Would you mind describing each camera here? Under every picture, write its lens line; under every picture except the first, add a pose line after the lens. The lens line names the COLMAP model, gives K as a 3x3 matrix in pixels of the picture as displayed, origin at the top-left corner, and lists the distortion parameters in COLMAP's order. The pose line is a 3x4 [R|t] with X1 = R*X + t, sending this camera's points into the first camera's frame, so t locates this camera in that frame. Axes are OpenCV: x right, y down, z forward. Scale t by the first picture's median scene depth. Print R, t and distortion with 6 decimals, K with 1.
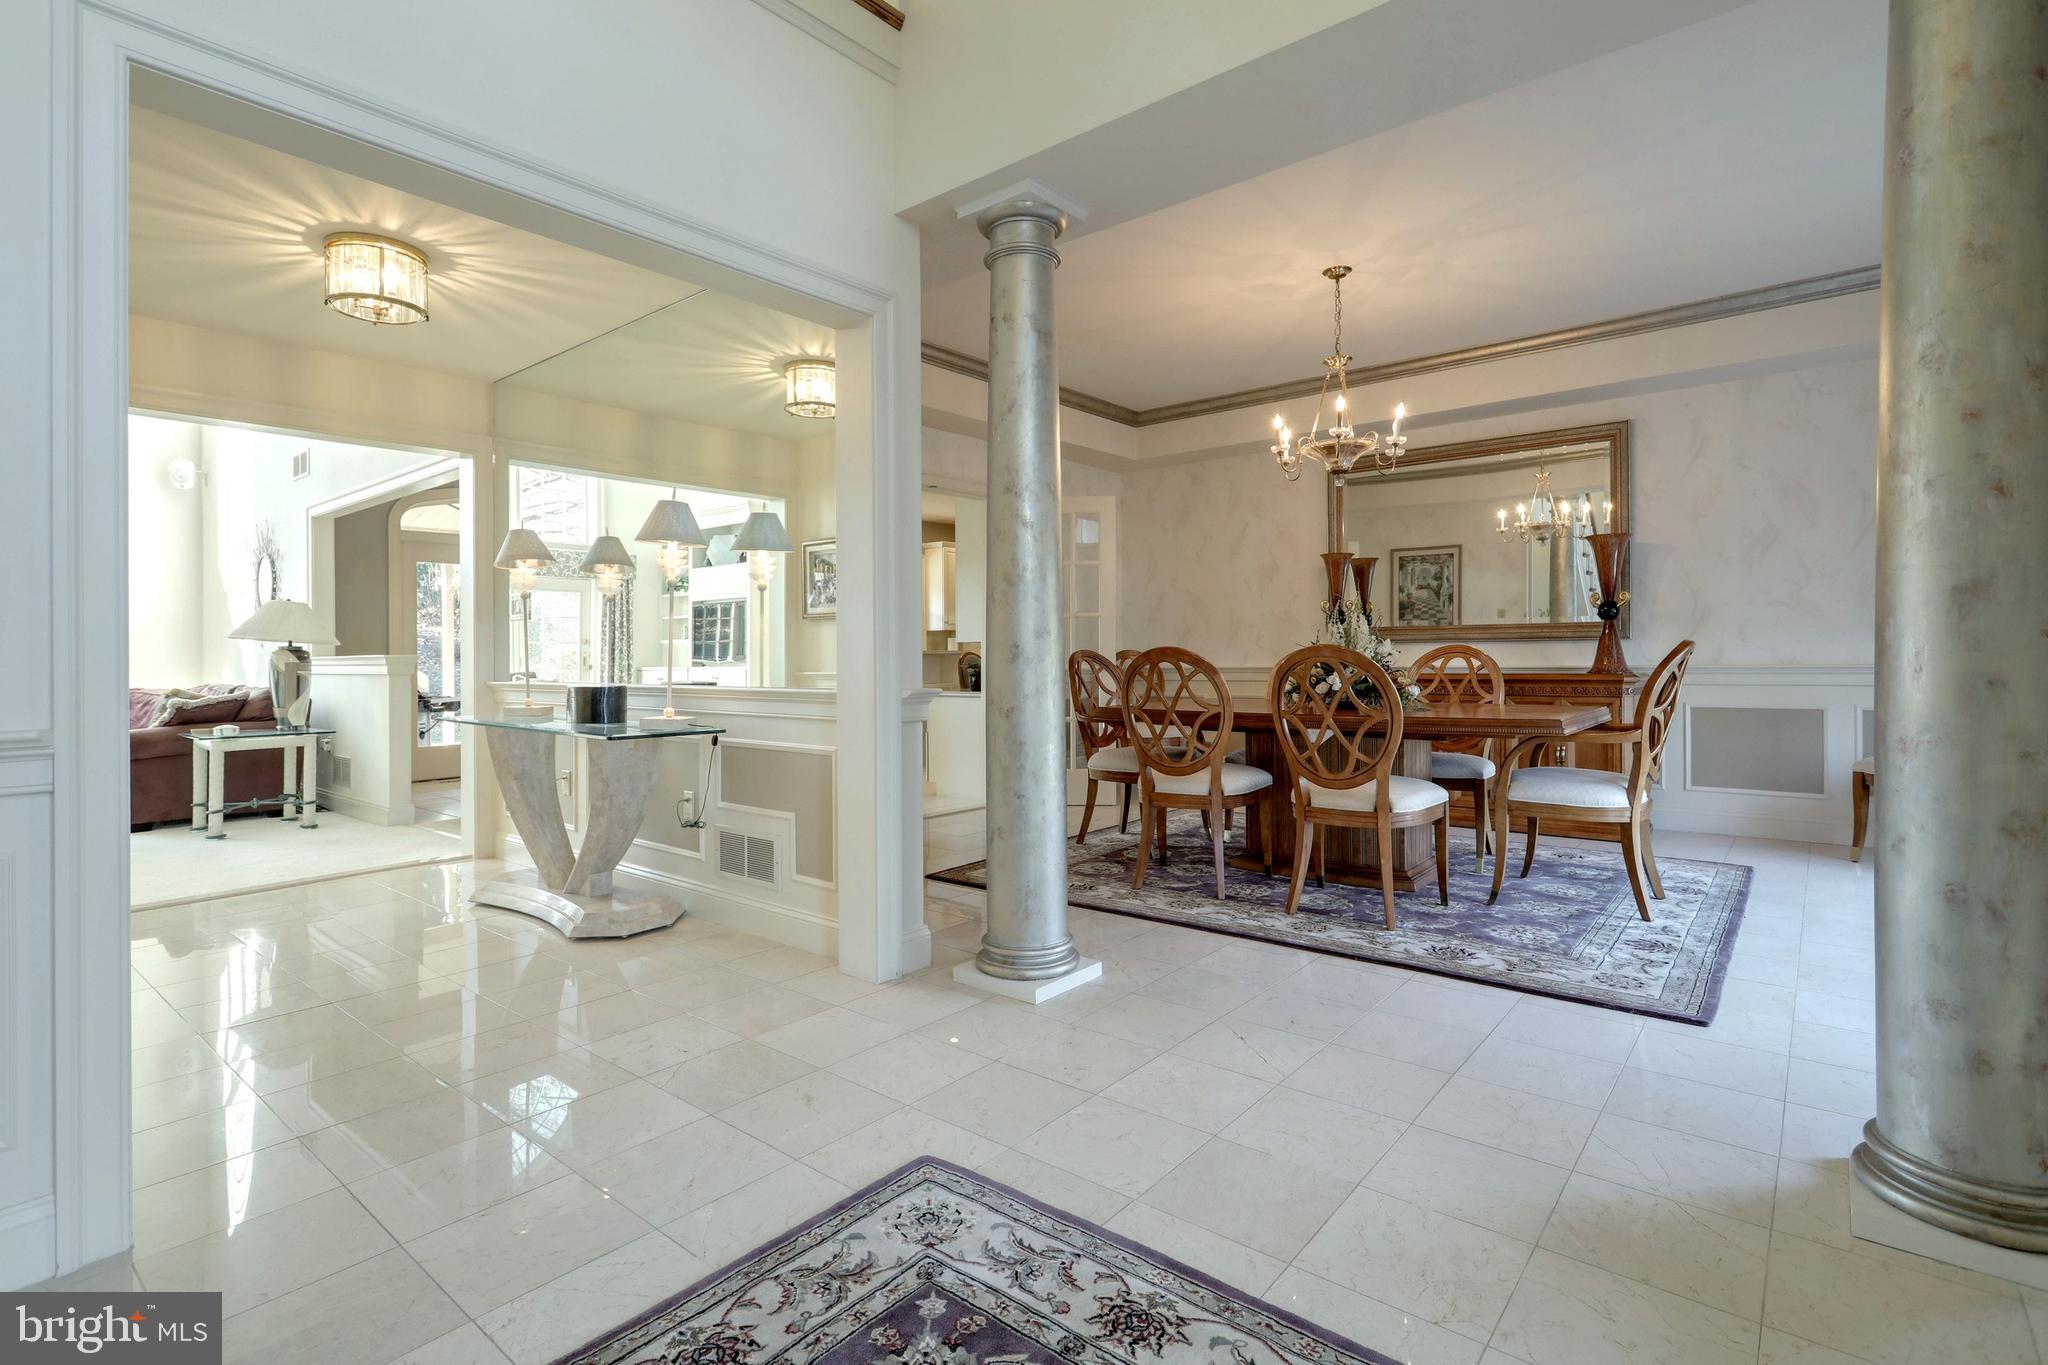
lens RADIAL K [[966.5, 0, 1028.5], [0, 966.5, 675.5], [0, 0, 1]] dist [0.001343, 0.000053]
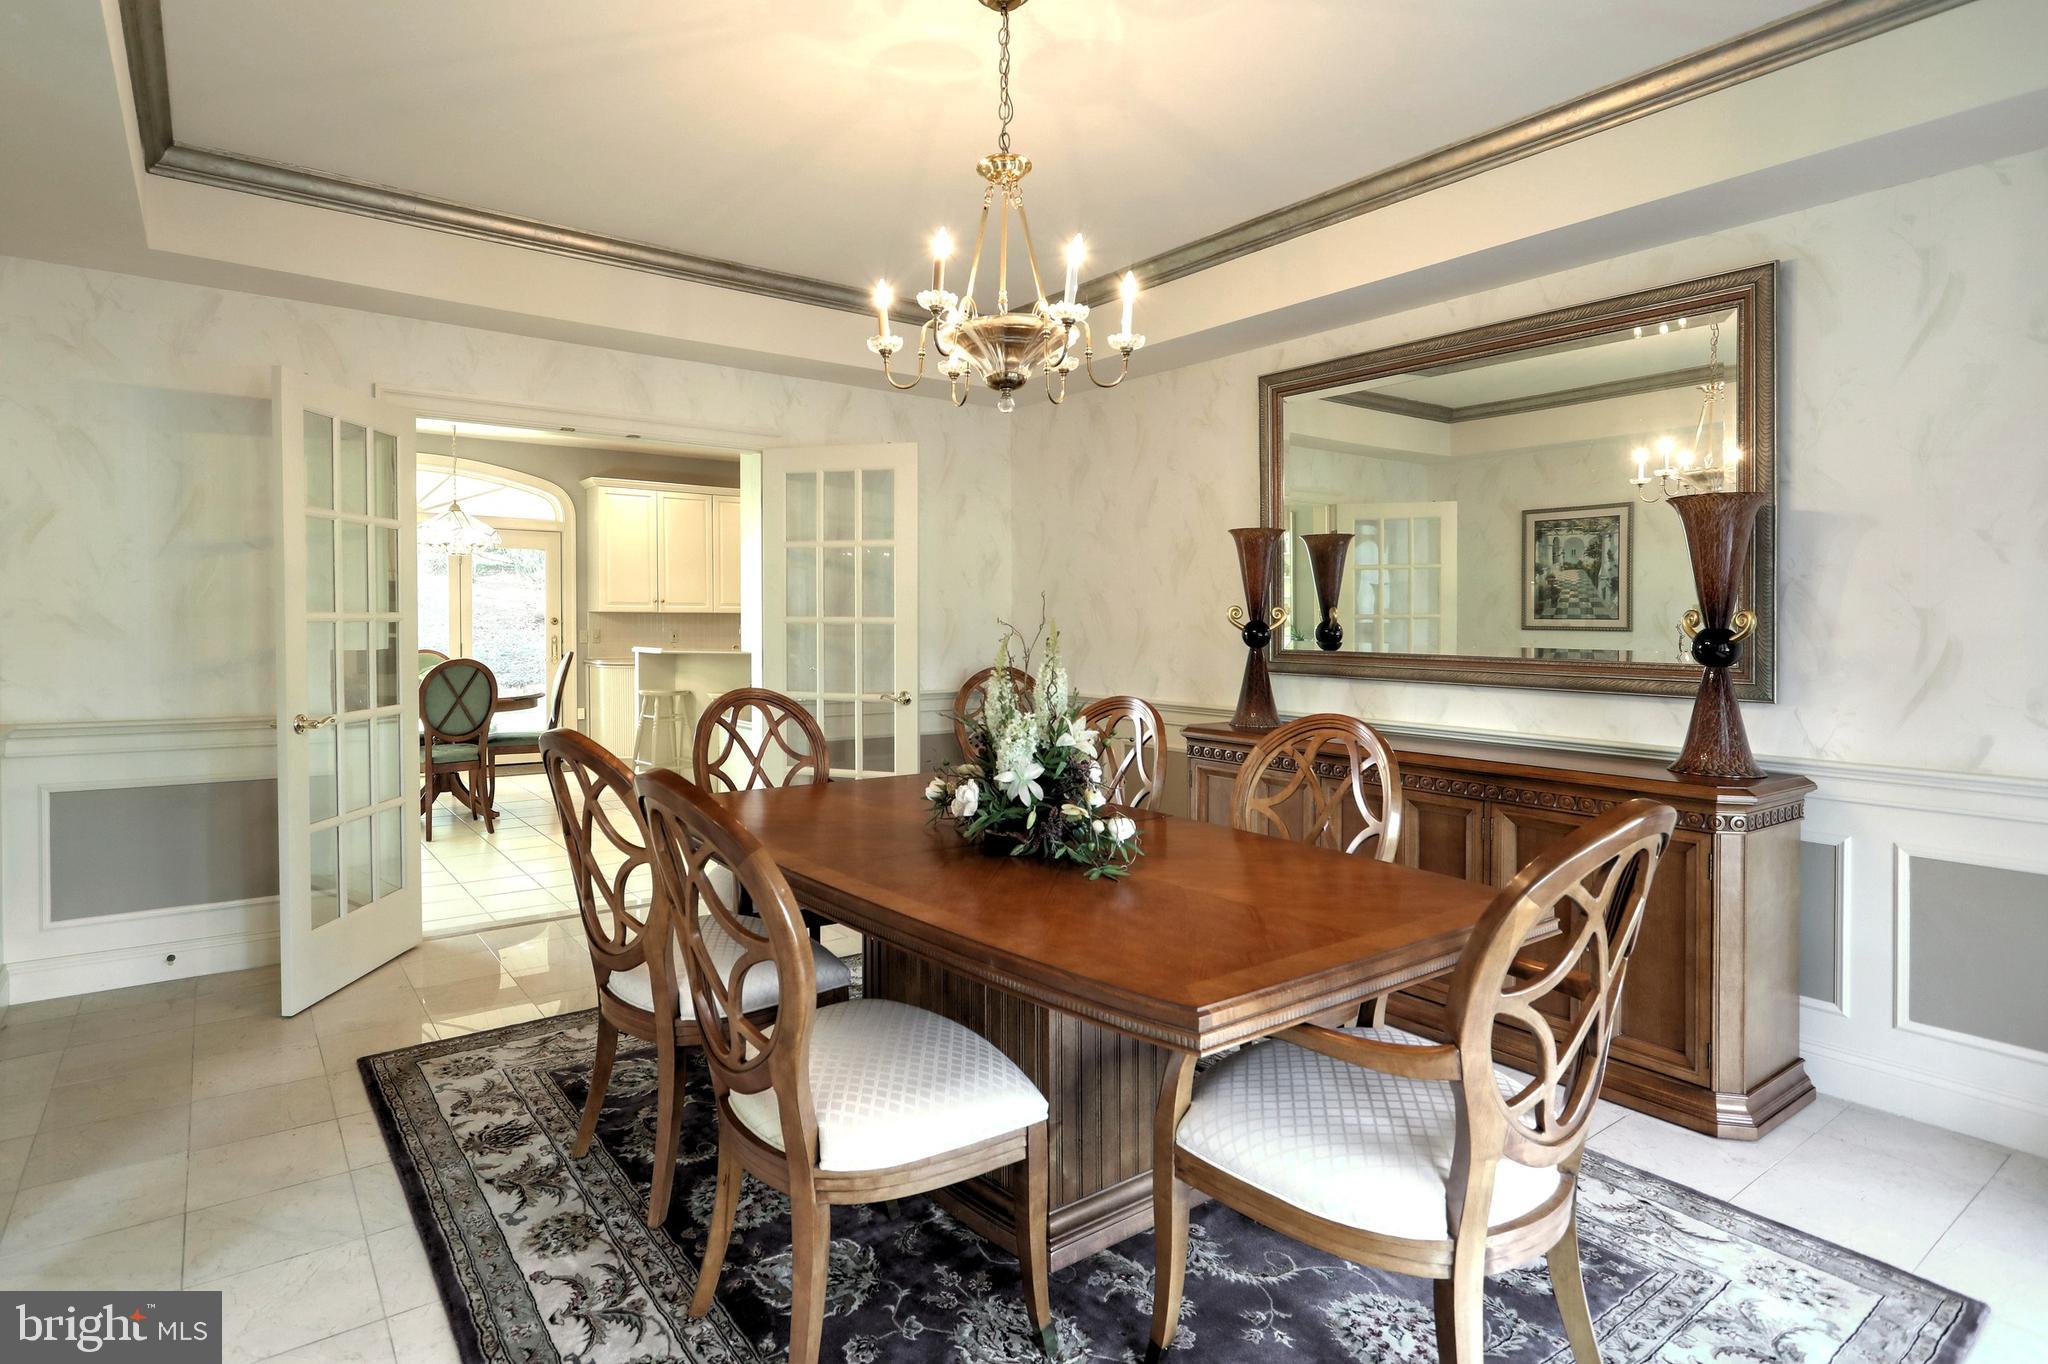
lens RADIAL K [[1042.1, 0, 953.7], [0, 1042.1, 632.4], [0, 0, 1]] dist [0.000918, 0.000799]
pose [[0.965344, 0.022981, -0.259967, 0.465636], [-0.024992, 0.999678, -0.004429, -0.080348], [0.259781, 0.010773, 0.965607, 0.483990]]
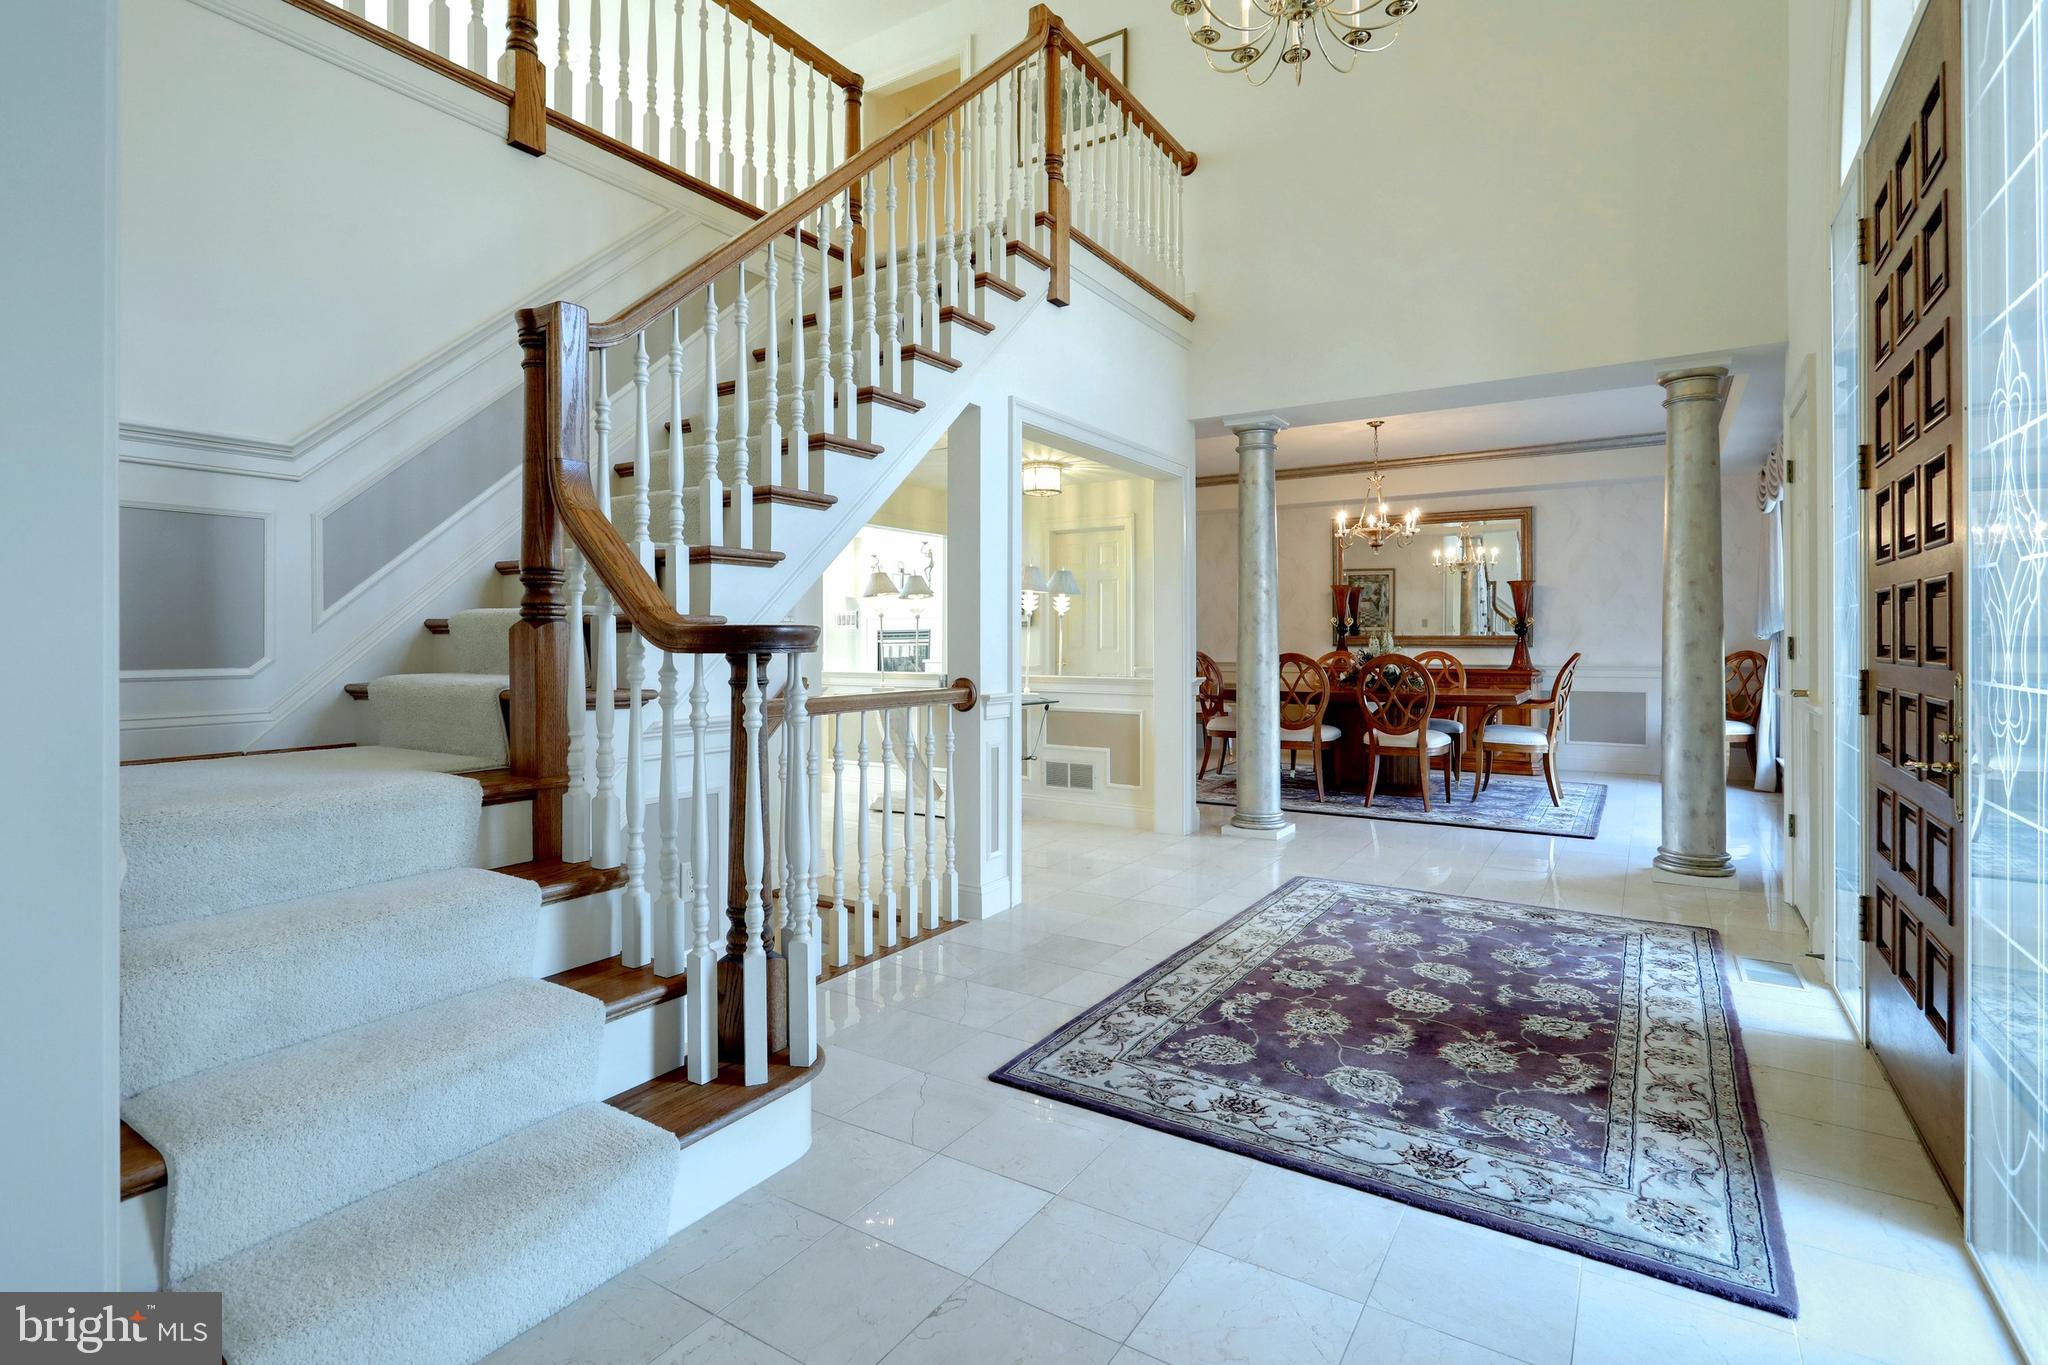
lens RADIAL K [[980.2, 0, 1034.6], [0, 980.2, 655.2], [0, 0, 1]] dist [-0.000043, -0.000193]
pose [[0.991806, 0.007574, 0.127526, -0.504577], [-0.006566, 0.999944, -0.008316, -0.009275], [-0.127582, 0.007411, 0.991800, -0.622485]]
